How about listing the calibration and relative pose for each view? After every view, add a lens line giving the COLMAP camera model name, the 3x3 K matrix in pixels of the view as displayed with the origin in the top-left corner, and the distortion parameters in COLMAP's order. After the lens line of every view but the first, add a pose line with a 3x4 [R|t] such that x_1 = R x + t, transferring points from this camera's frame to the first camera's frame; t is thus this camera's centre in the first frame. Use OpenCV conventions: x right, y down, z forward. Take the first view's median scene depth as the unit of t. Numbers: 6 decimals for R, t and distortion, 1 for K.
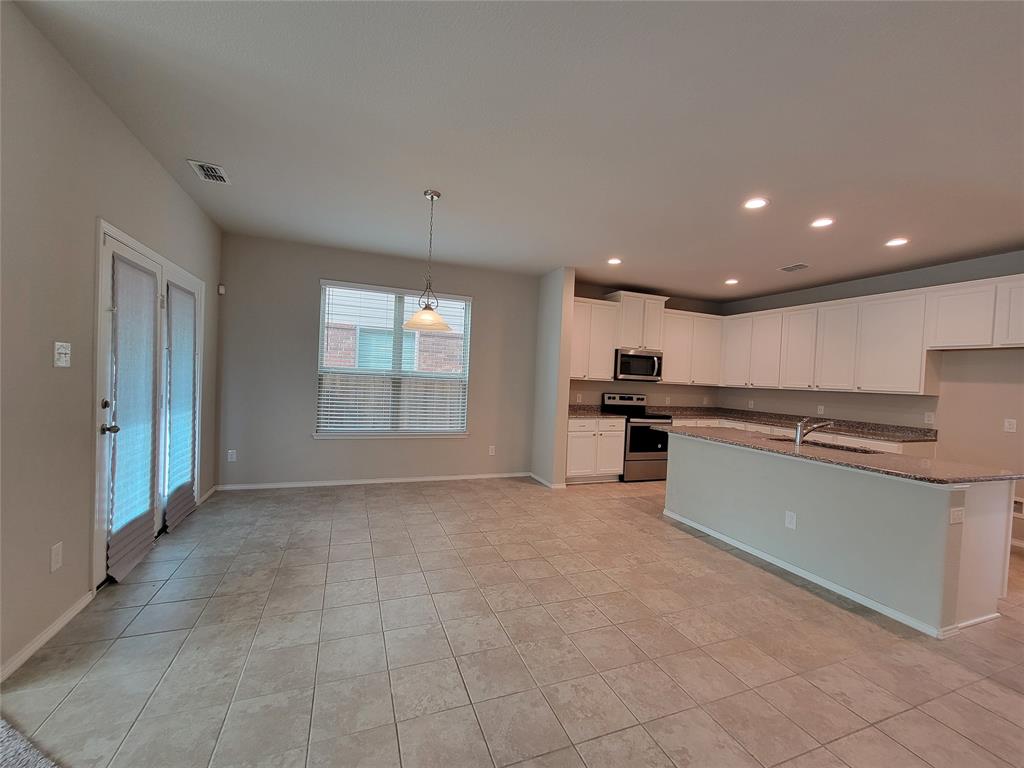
lens RADIAL K [[417.2, 0, 510.3], [0, 417.2, 385.0], [0, 0, 1]] dist [-0.002016, 0.001256]
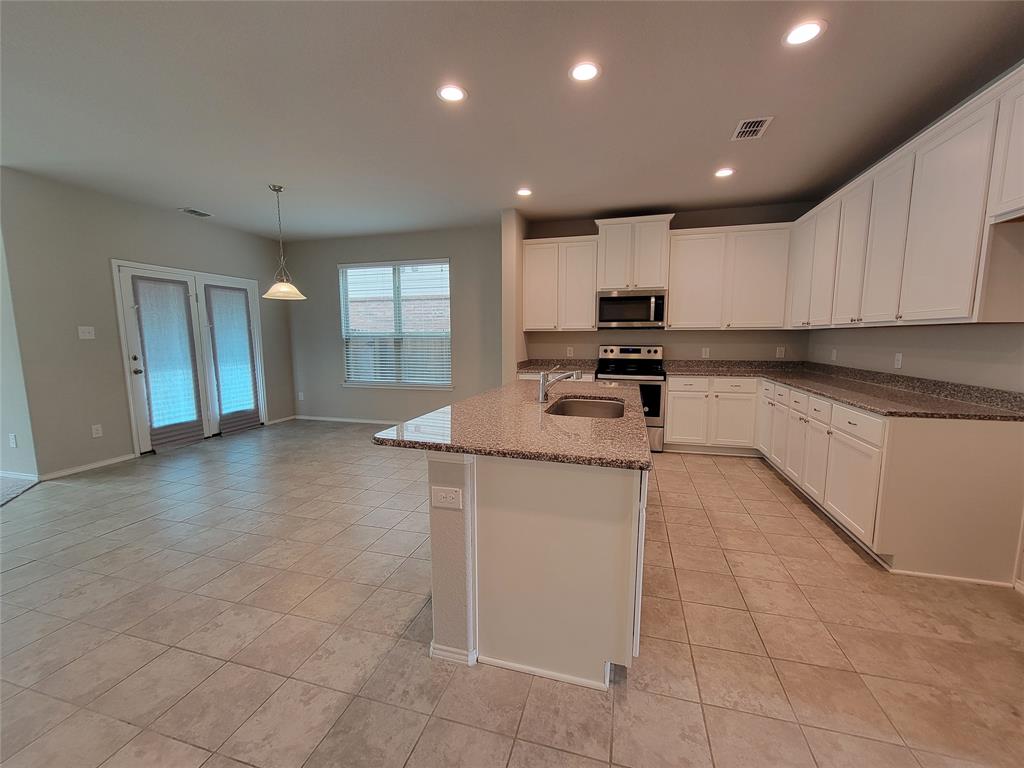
lens RADIAL K [[417.2, 0, 511.3], [0, 417.2, 386.6], [0, 0, 1]] dist [-0.002016, 0.001256]
pose [[0.798542, 0.023303, -0.601488, 0.686948], [0.030699, 0.996373, 0.079359, 0.034562], [0.601156, -0.081836, 0.794930, 0.233259]]
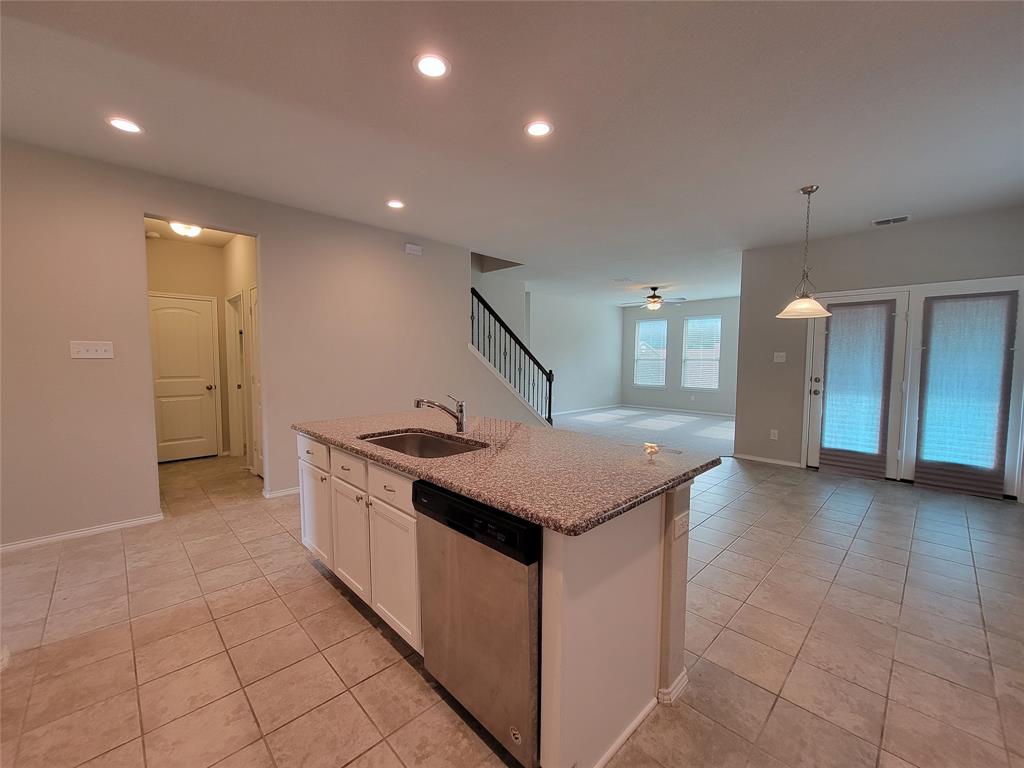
lens RADIAL K [[417.2, 0, 508.7], [0, 417.2, 381.8], [0, 0, 1]] dist [-0.002016, 0.001256]
pose [[-0.920052, -0.028098, -0.390787, 0.561448], [-0.053774, 0.997042, 0.054916, 0.010505], [0.388088, 0.071540, -0.918842, 1.043537]]
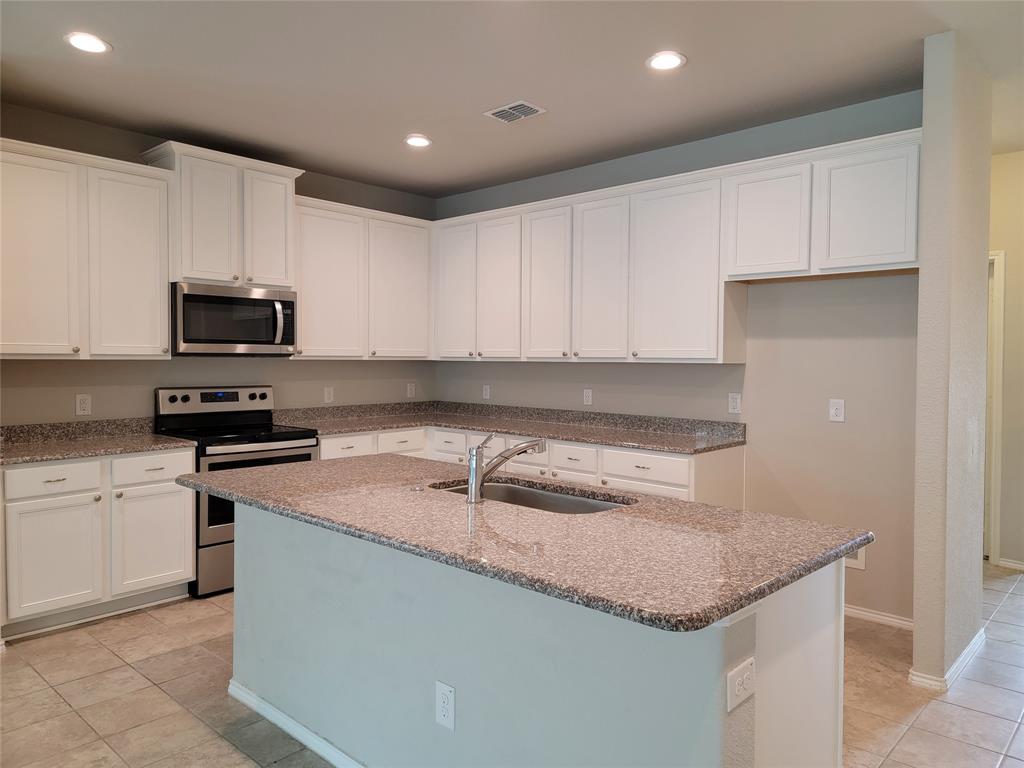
lens RADIAL K [[715.5, 0, 514.9], [0, 715.5, 372.3], [0, 0, 1]] dist [0.053414, -0.020909]
pose [[0.898224, -0.049238, 0.436772, 0.264656], [0.042182, 0.998776, 0.025846, -0.000388], [-0.437510, -0.004792, 0.899201, 0.214372]]
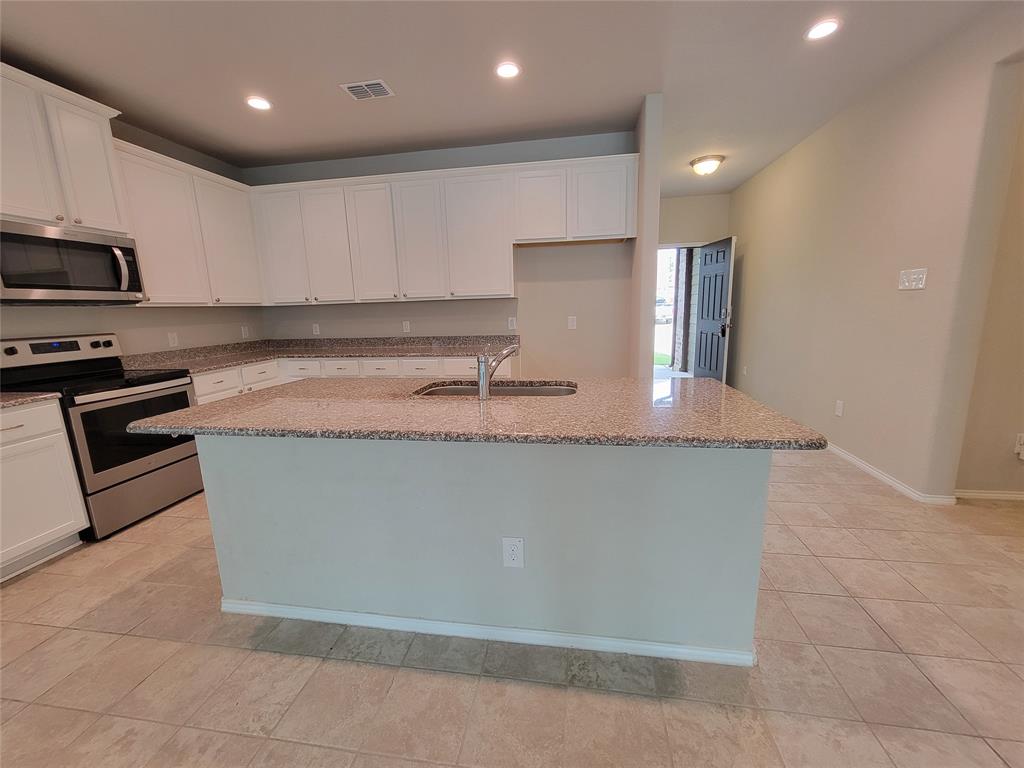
lens RADIAL K [[417.2, 0, 510.3], [0, 417.2, 386.2], [0, 0, 1]] dist [-0.002016, 0.001256]
pose [[0.505833, -0.222173, 0.833530, 0.173271], [0.068198, 0.973539, 0.218105, 0.011010], [-0.859931, -0.053480, 0.507601, 0.444077]]
